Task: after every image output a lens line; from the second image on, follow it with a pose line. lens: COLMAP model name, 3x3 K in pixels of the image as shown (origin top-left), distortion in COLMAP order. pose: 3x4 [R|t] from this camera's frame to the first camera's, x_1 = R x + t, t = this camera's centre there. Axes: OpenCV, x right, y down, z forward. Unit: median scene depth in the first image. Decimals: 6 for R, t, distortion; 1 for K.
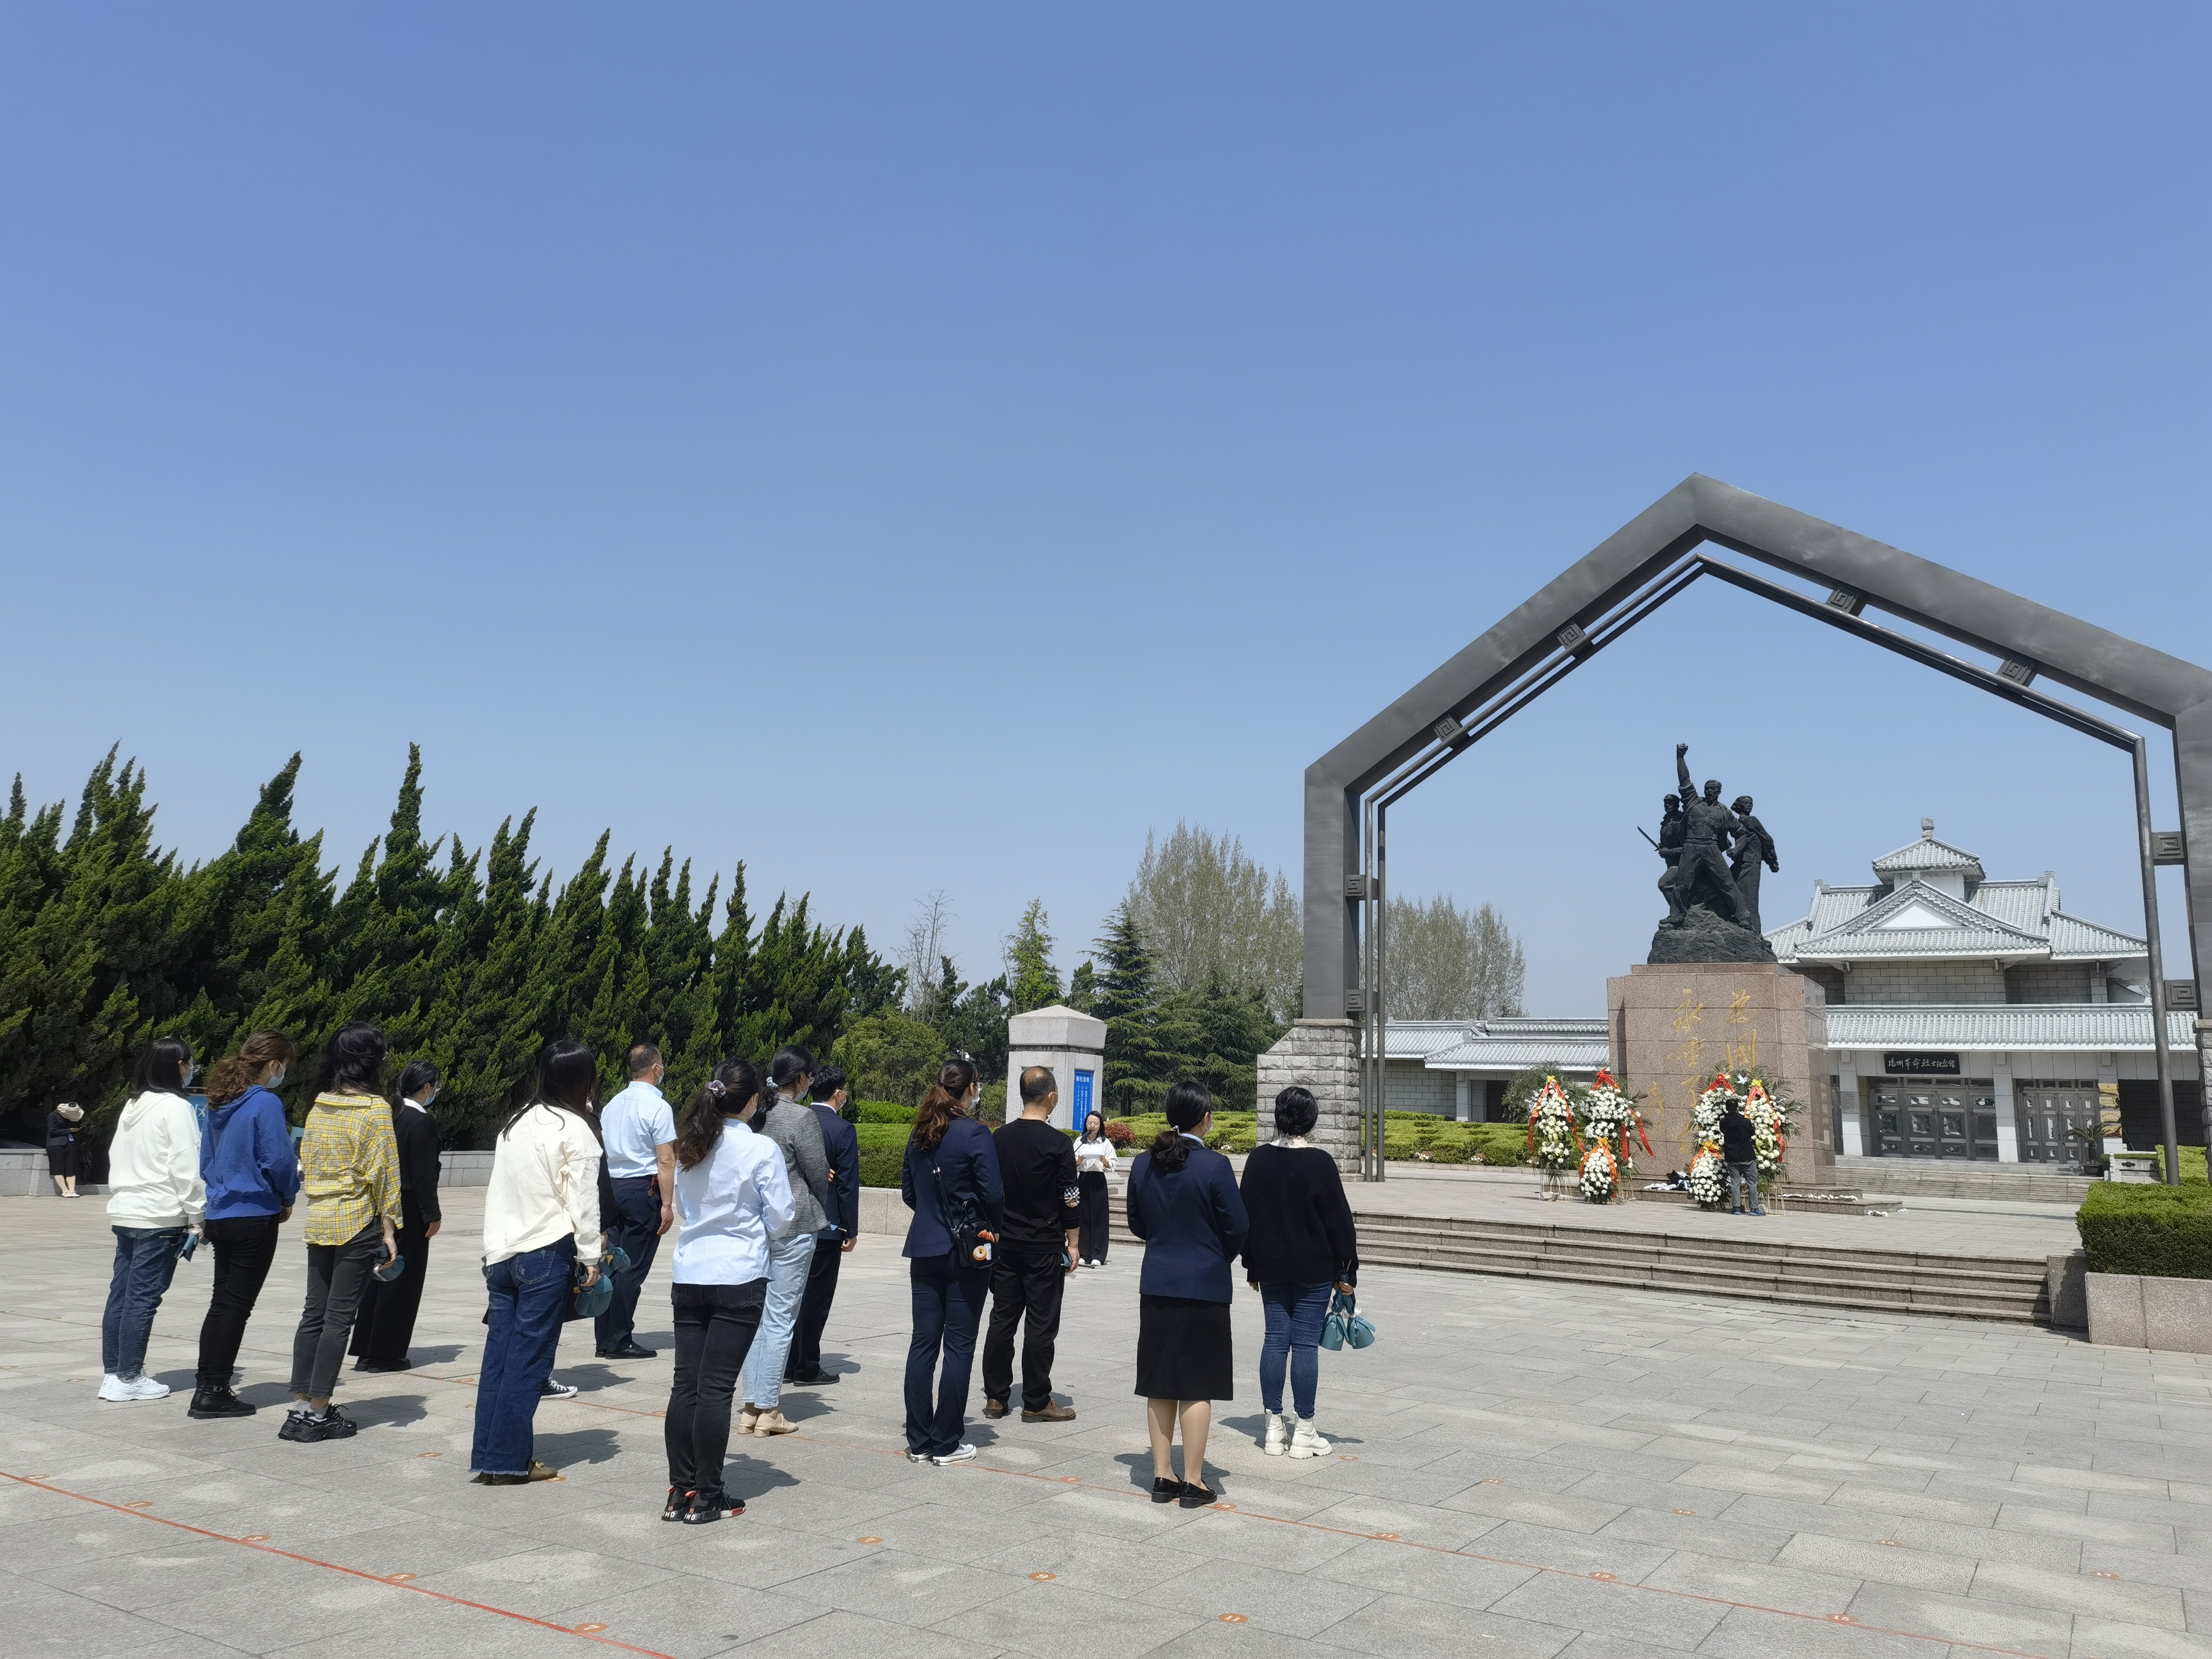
lens RADIAL K [[1621.4, 0, 1130.2], [0, 1621.4, 790.4], [0, 0, 1]] dist [0.053632, -0.001569]
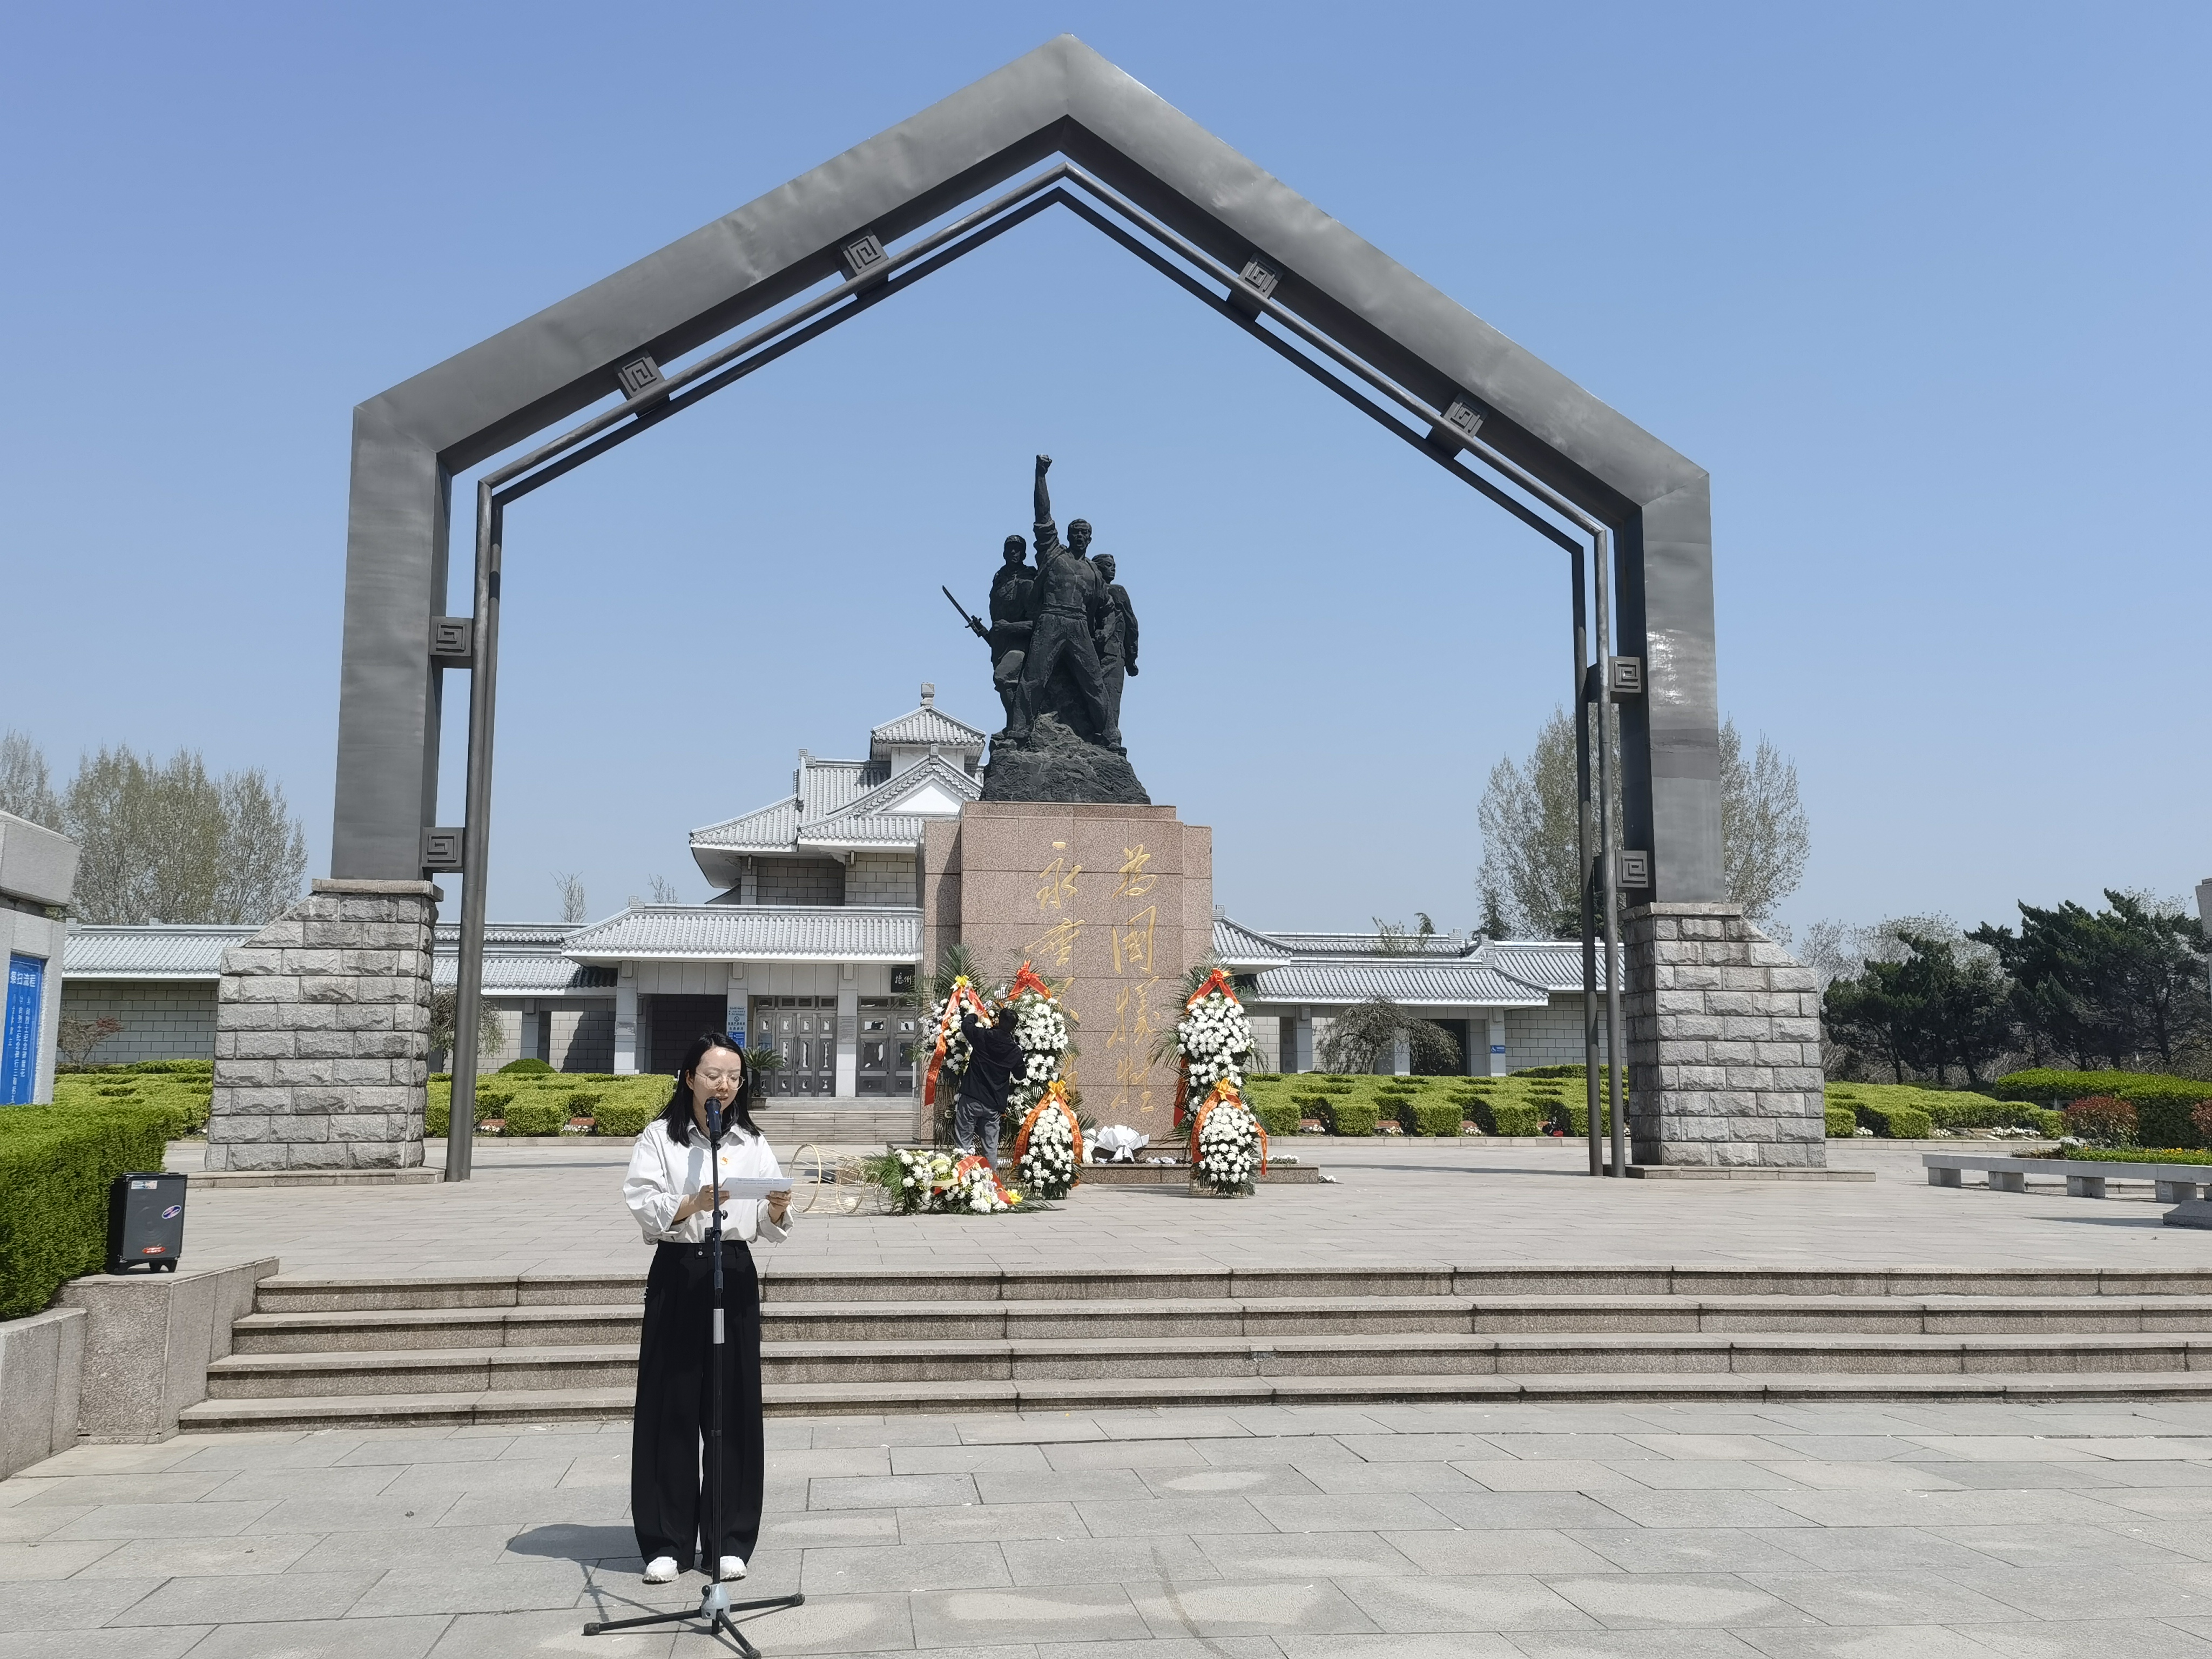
lens RADIAL K [[1967.1, 0, 1109.3], [0, 1967.1, 812.0], [0, 0, 1]] dist [0.026468, 0.034693]
pose [[0.781708, 0.056244, 0.621103, -0.094952], [-0.101163, 0.994171, 0.037294, 0.071274], [-0.615385, -0.091986, 0.782841, 0.357154]]
